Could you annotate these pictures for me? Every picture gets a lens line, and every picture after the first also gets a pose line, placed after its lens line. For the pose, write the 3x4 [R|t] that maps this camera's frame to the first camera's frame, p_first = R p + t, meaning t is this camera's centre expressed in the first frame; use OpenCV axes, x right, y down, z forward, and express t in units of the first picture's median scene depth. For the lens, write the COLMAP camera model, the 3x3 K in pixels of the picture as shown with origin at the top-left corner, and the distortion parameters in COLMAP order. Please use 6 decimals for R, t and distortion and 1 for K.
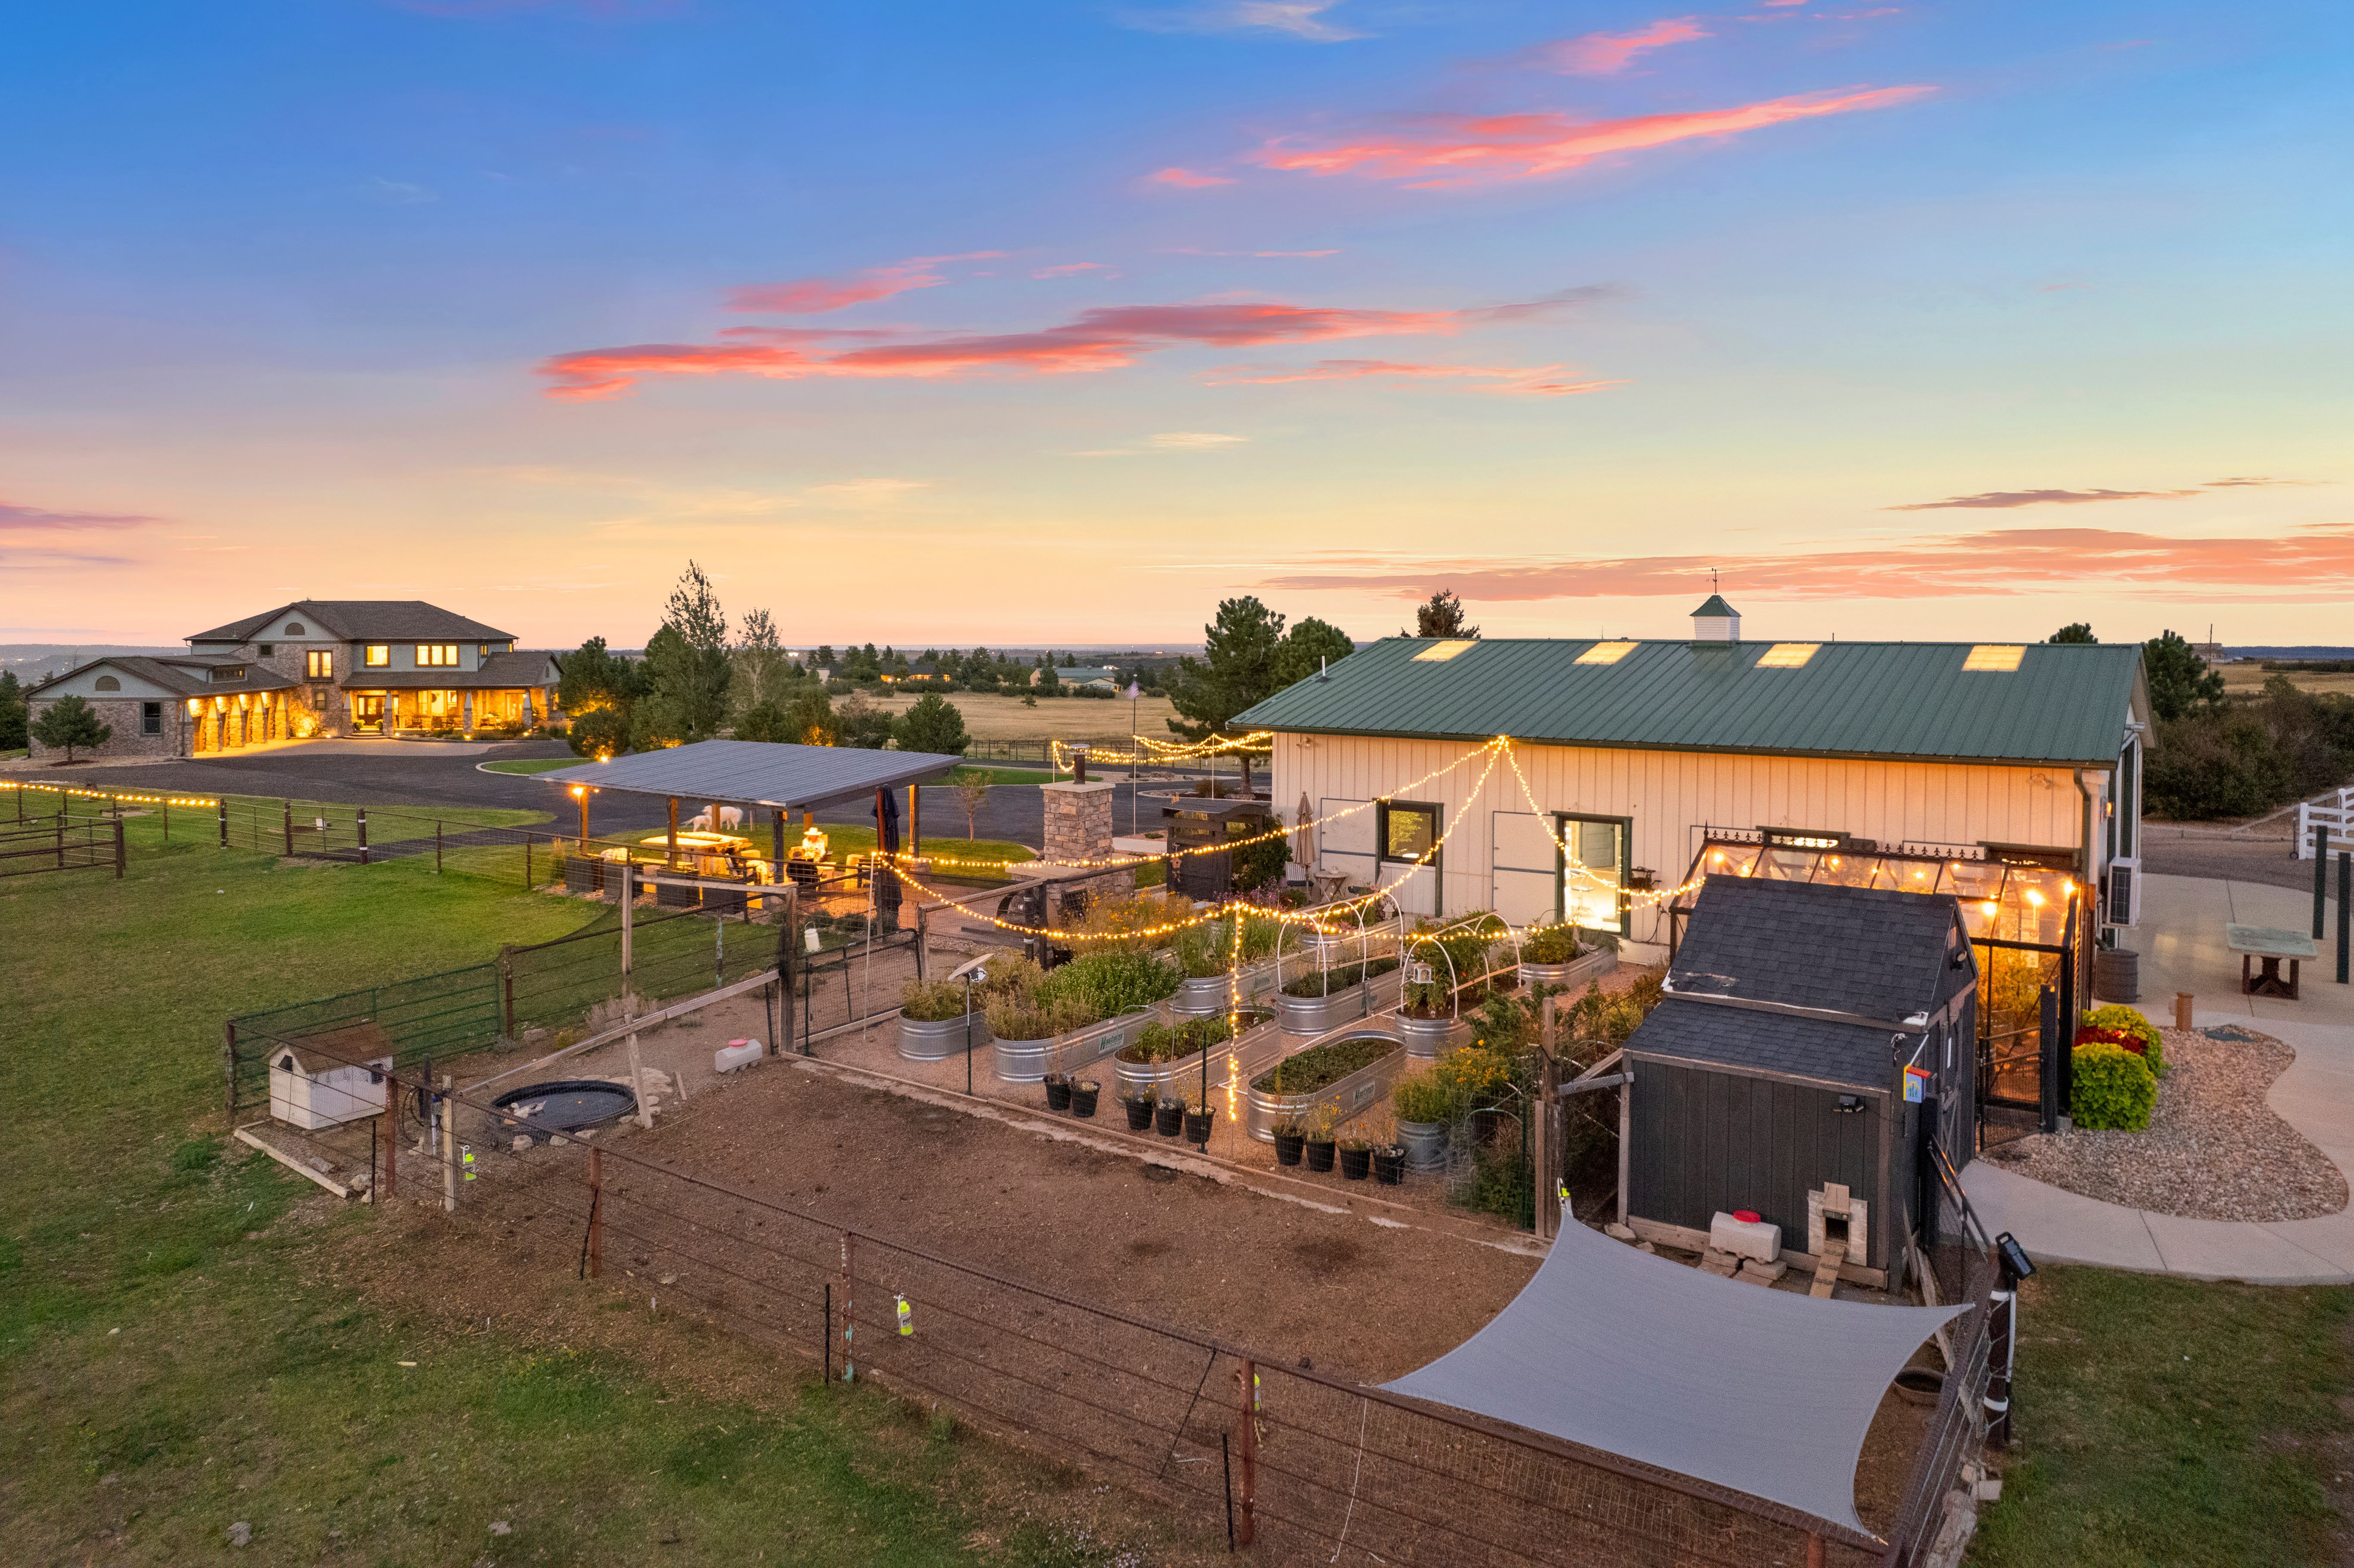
lens RADIAL K [[1526.7, 0, 1174.3], [0, 1526.7, 794.2], [0, 0, 1]] dist [-0.039313, 0.015403]
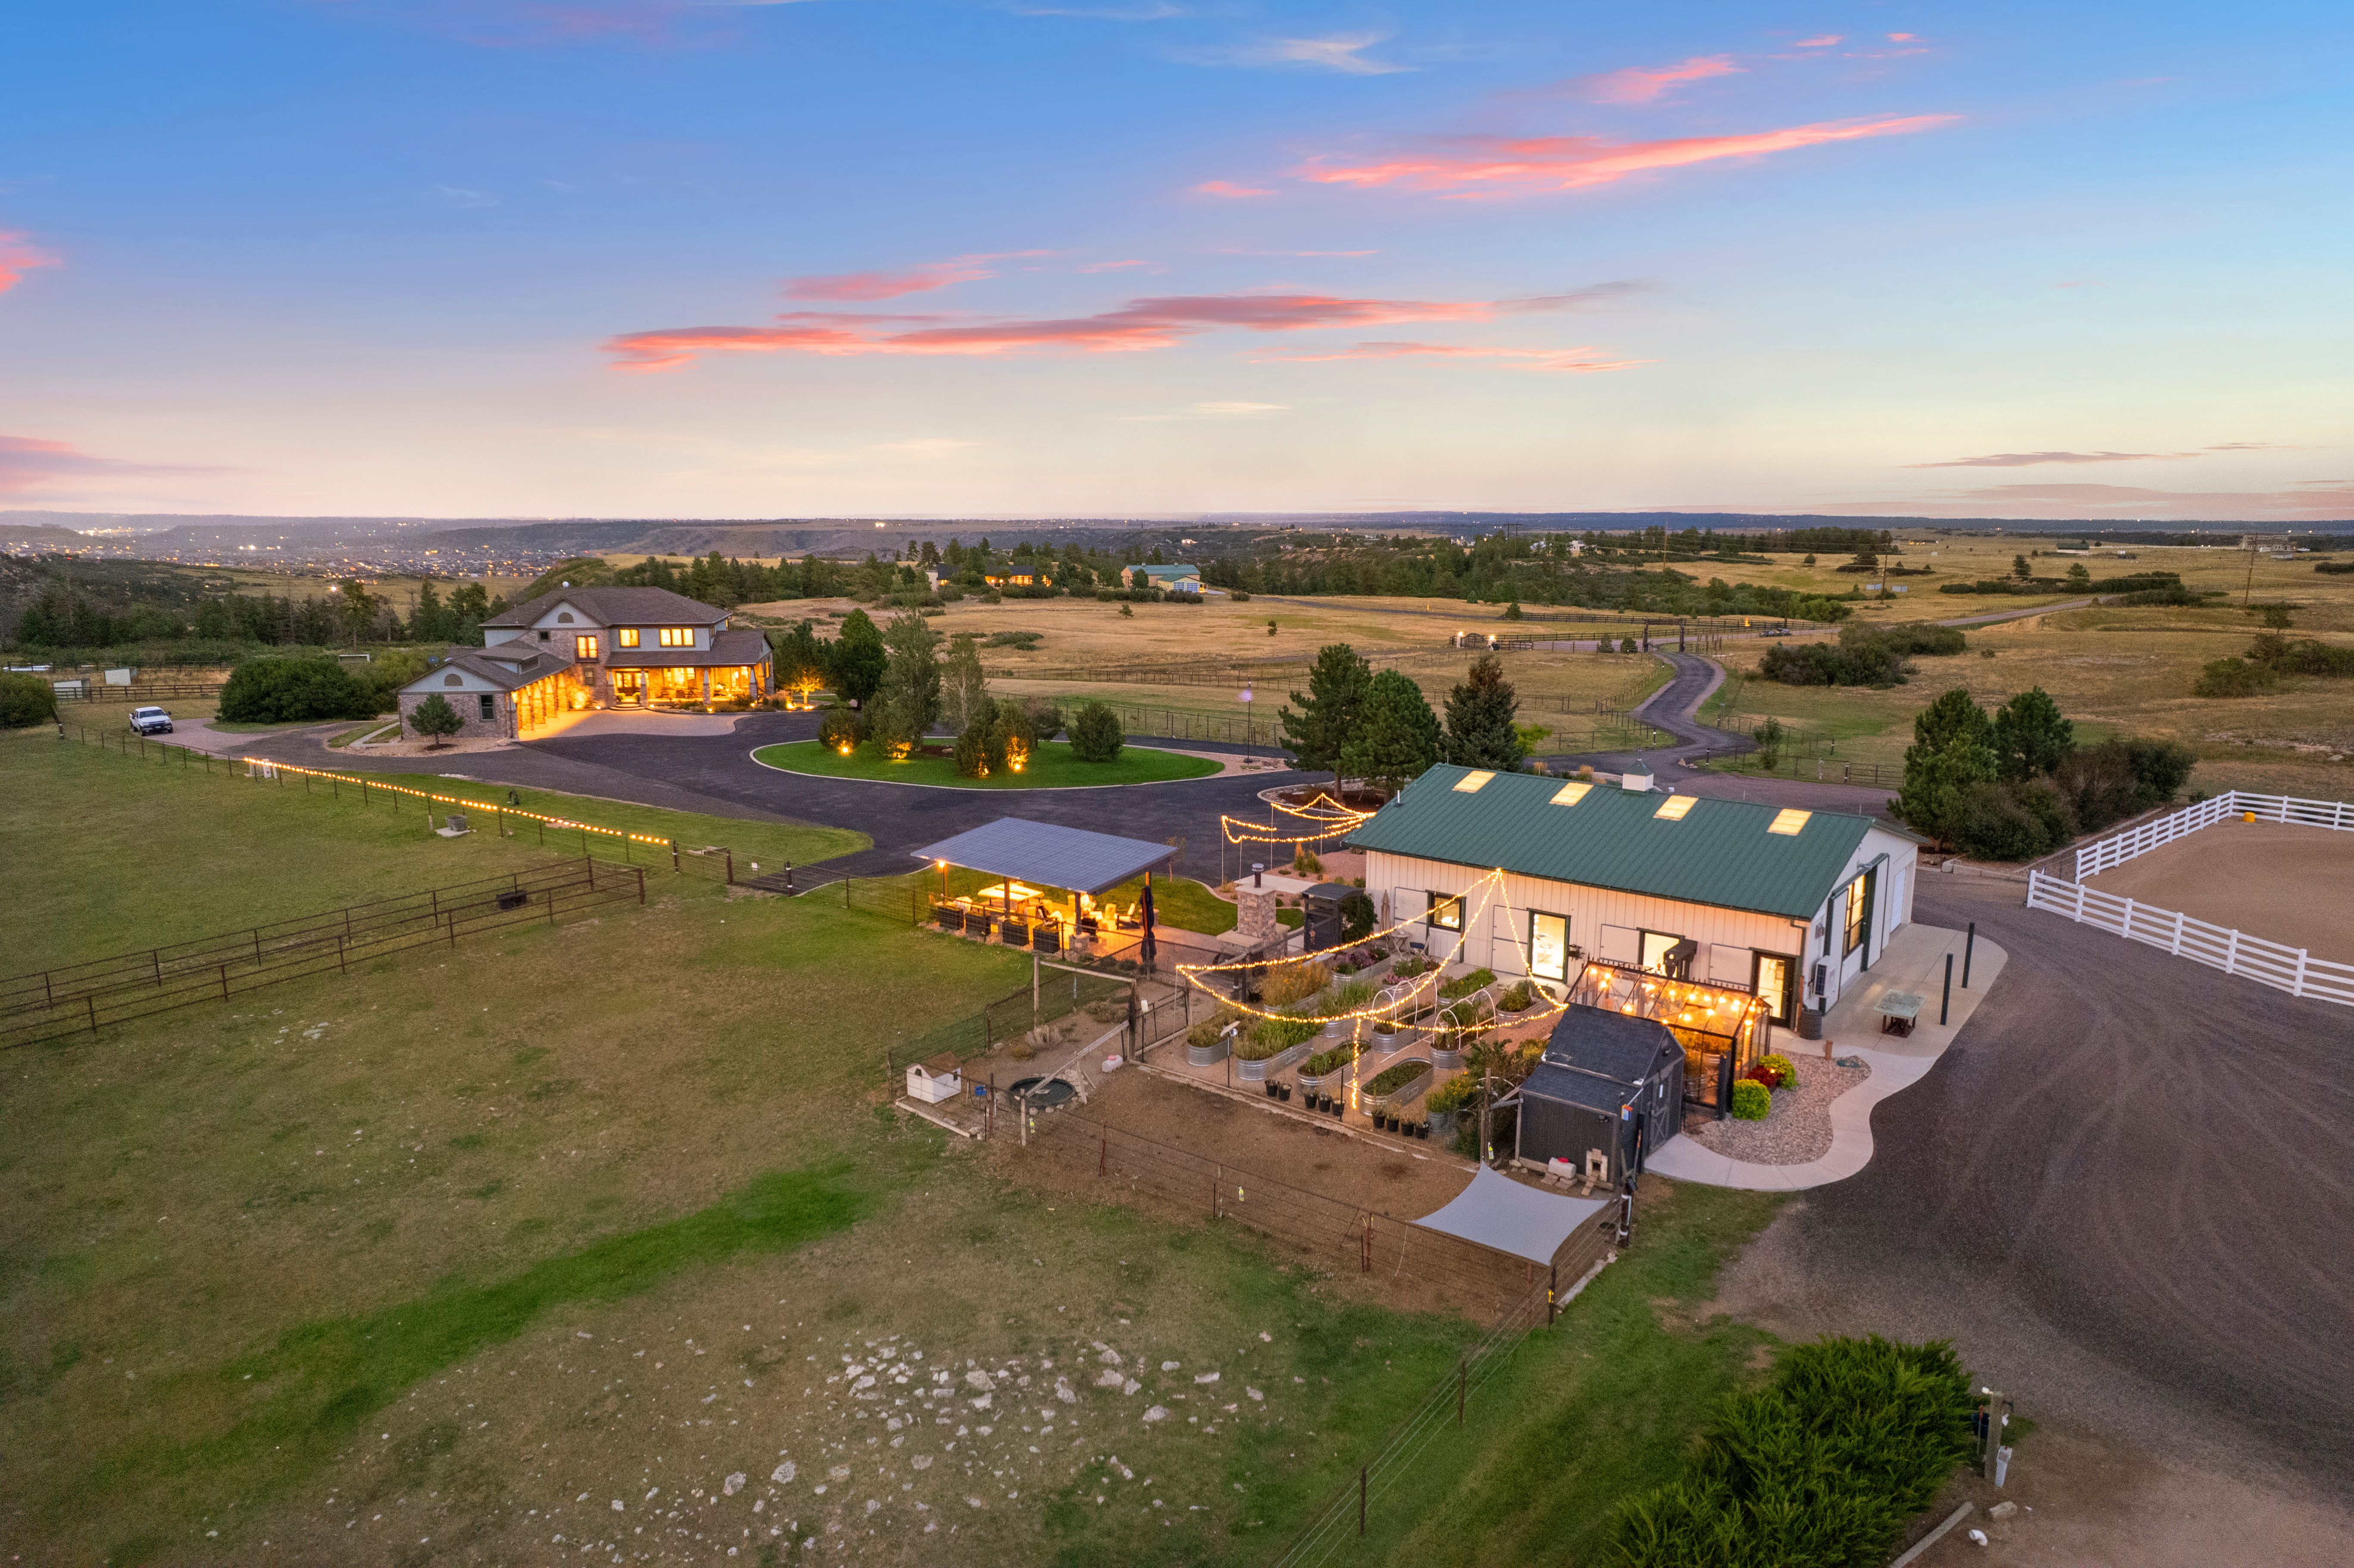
lens RADIAL K [[1535.4, 0, 1187.6], [0, 1535.4, 771.1], [0, 0, 1]] dist [-0.038278, 0.001732]
pose [[0.999308, 0.009624, -0.035940, -0.122149], [-0.006596, 0.996492, 0.083433, -0.438670], [0.036617, -0.083139, 0.995865, -1.146027]]
